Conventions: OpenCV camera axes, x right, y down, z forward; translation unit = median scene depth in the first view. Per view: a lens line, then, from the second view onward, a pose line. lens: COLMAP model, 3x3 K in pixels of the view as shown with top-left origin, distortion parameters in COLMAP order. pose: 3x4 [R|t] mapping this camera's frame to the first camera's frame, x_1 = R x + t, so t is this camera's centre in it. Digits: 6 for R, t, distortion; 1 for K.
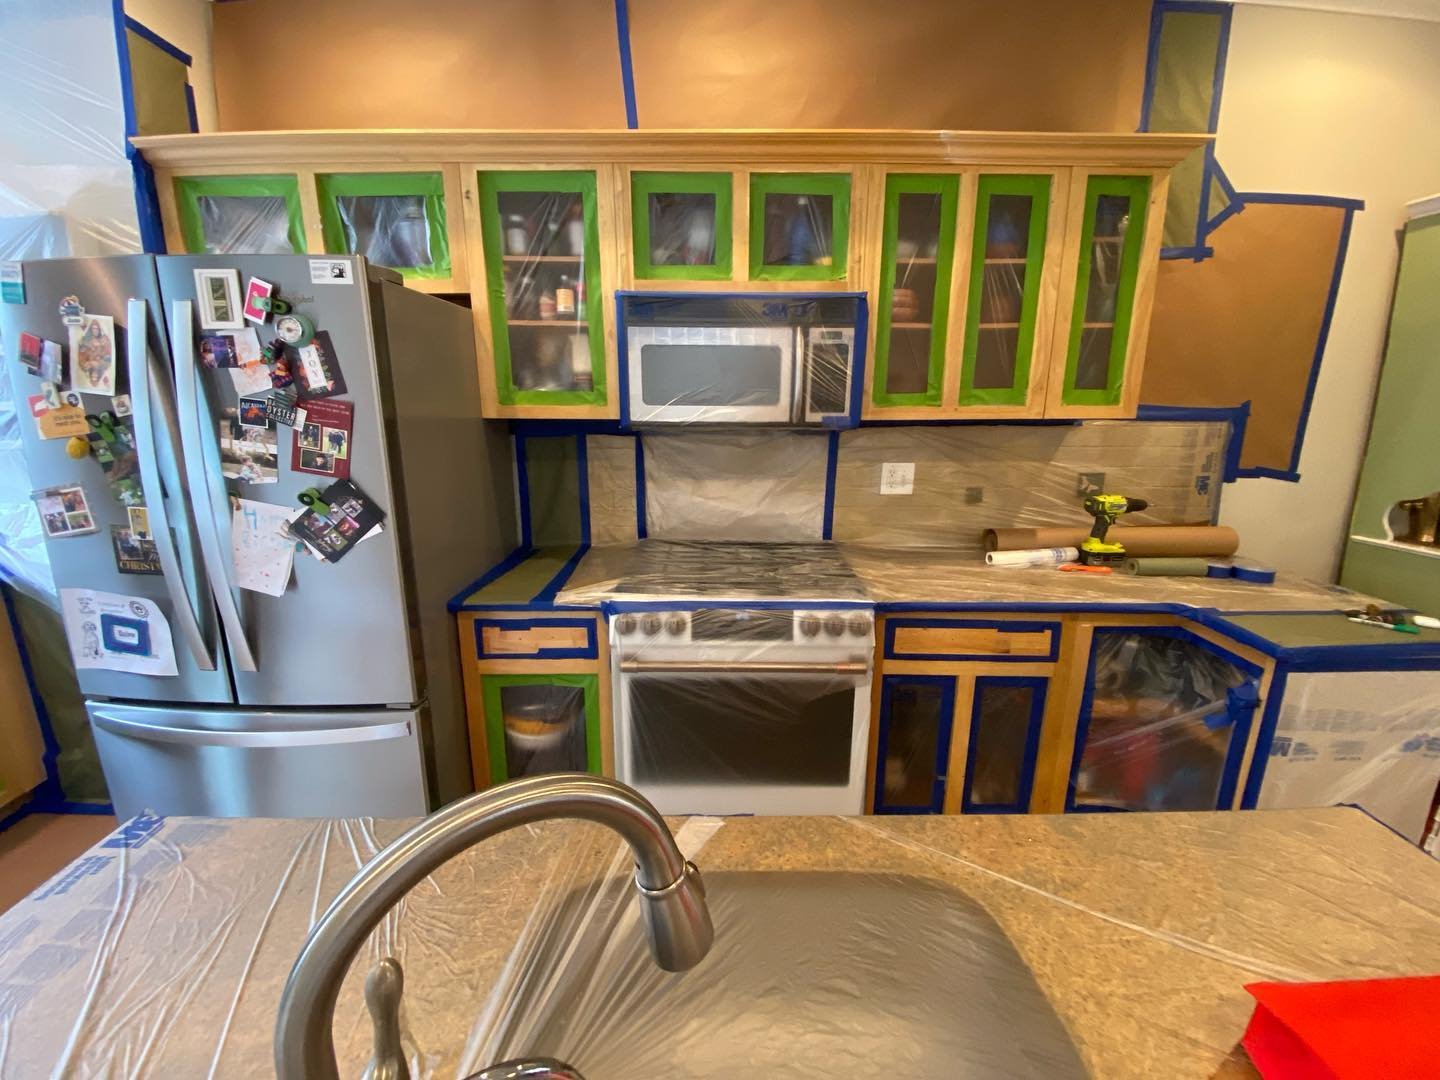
lens RADIAL K [[591.2, 0, 721.7], [0, 591.2, 538.8], [0, 0, 1]] dist [-0.002643, -0.003217]
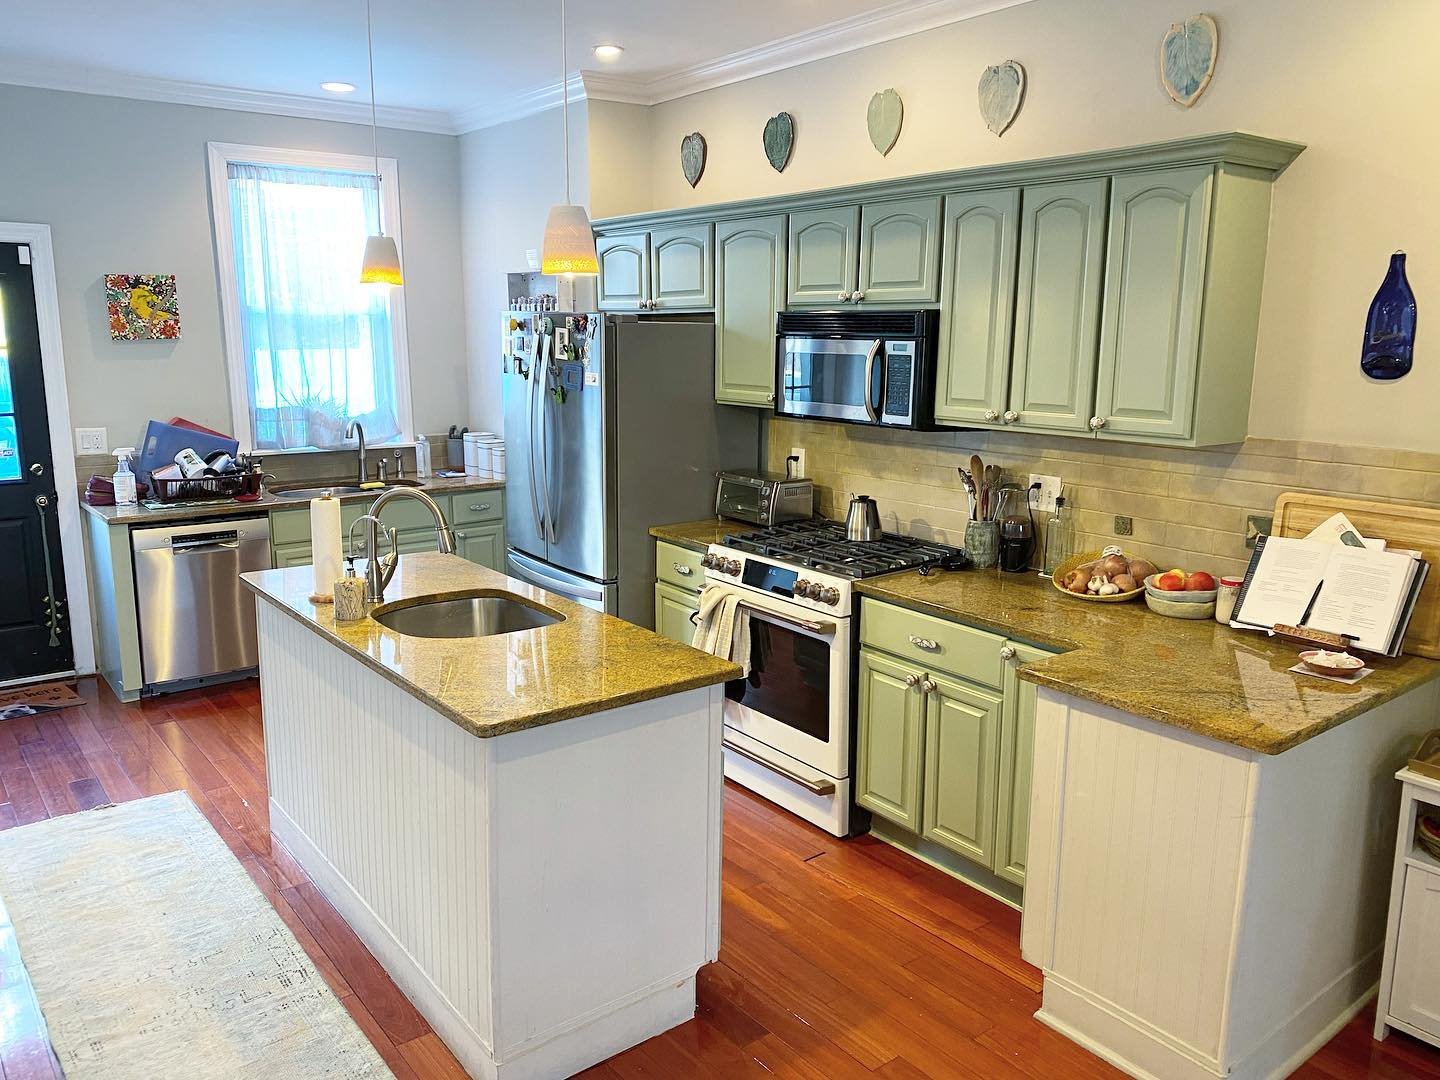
lens RADIAL K [[1097.5, 0, 705.4], [0, 1097.5, 541.8], [0, 0, 1]] dist [0.037042, -0.031177]
pose [[0.595496, 0.156875, -0.787893, 1.651886], [-0.192461, 0.980047, 0.049671, -0.018283], [0.779964, 0.122059, 0.613806, -0.513492]]
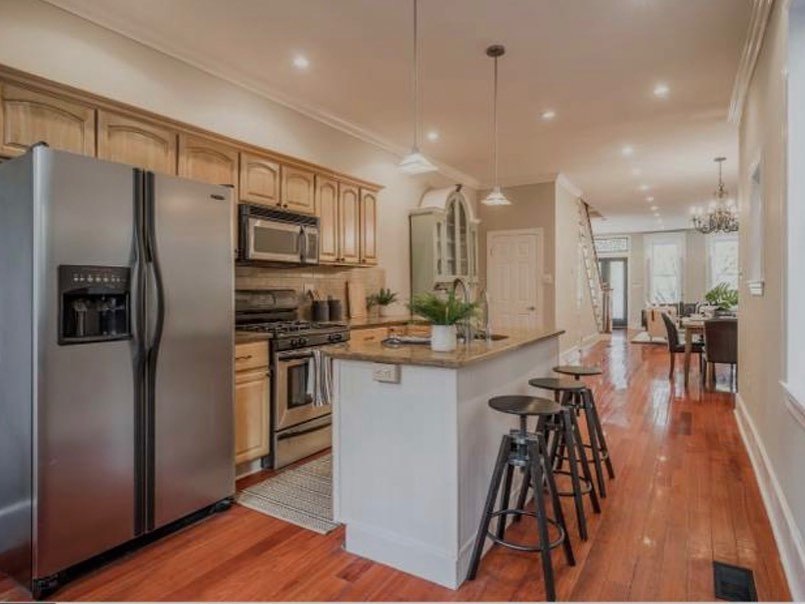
lens RADIAL K [[464.5, 0, 404.7], [0, 464.5, 303.4], [0, 0, 1]] dist [-0.023936, 0.002483]
pose [[0.534329, -0.028815, 0.844785, -1.349922], [0.206708, 0.973529, -0.097537, 0.259497], [-0.819612, 0.226740, 0.526141, -0.360755]]
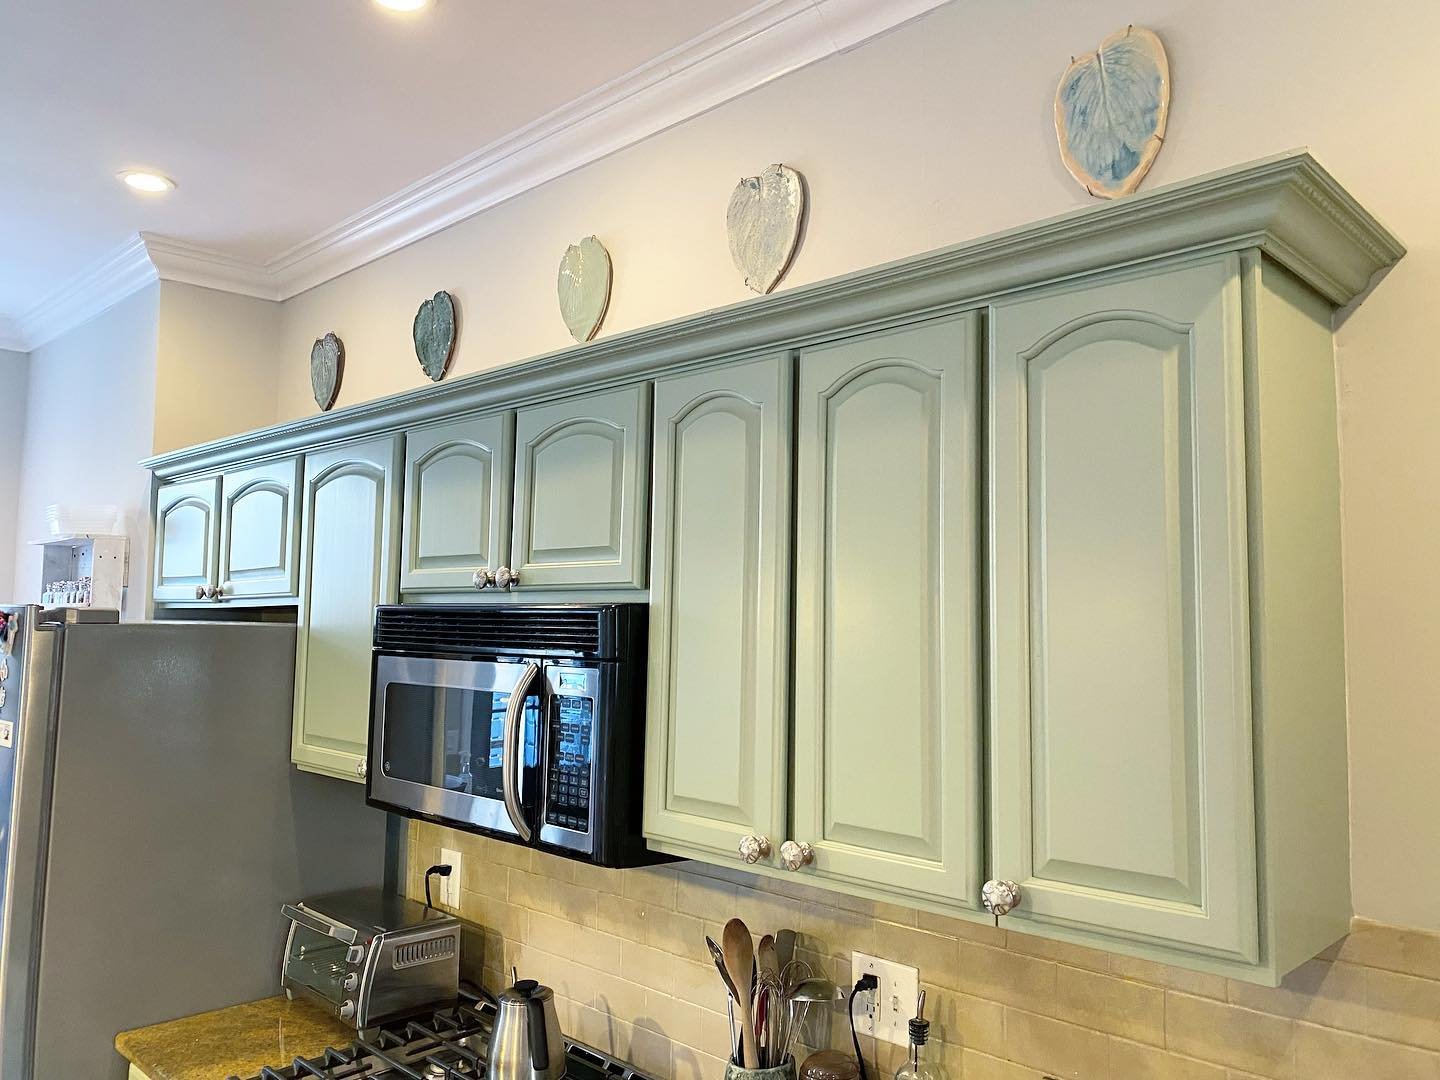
lens RADIAL K [[1097.5, 0, 727.4], [0, 1097.5, 548.1], [0, 0, 1]] dist [0.037042, -0.031177]
pose [[0.708615, -0.041377, -0.704381, 0.974198], [-0.180360, 0.954493, -0.237513, -0.249822], [0.682154, 0.295347, 0.668906, 0.402138]]
